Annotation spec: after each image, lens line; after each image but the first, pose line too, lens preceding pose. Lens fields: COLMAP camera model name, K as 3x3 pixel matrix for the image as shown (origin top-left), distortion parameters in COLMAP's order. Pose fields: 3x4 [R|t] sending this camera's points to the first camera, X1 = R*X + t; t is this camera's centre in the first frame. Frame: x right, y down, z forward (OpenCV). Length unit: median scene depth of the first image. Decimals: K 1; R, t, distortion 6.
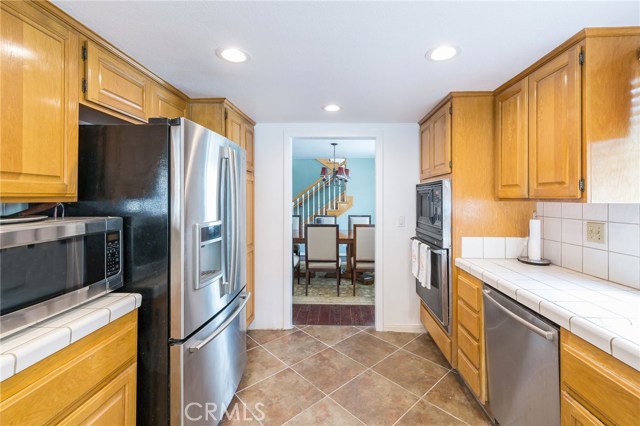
lens RADIAL K [[276.5, 0, 325.4], [0, 276.5, 195.3], [0, 0, 1]] dist [0.002734, 0.000798]
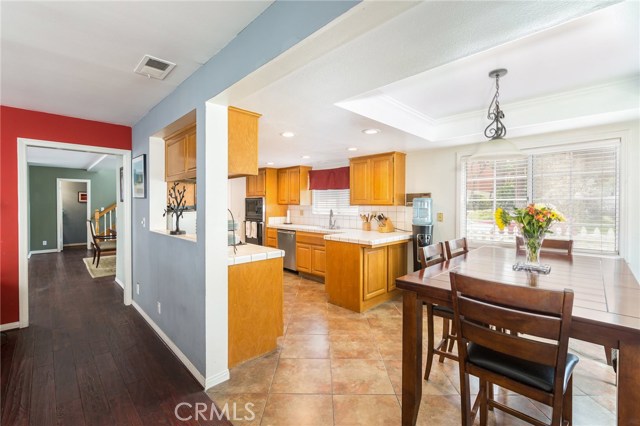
lens RADIAL K [[276.5, 0, 320.7], [0, 276.5, 207.3], [0, 0, 1]] dist [0.002734, 0.000798]
pose [[0.678776, -0.014274, 0.734206, -1.292345], [-0.004488, 0.999712, 0.023585, -0.027000], [-0.734331, -0.019304, 0.678517, -1.394270]]
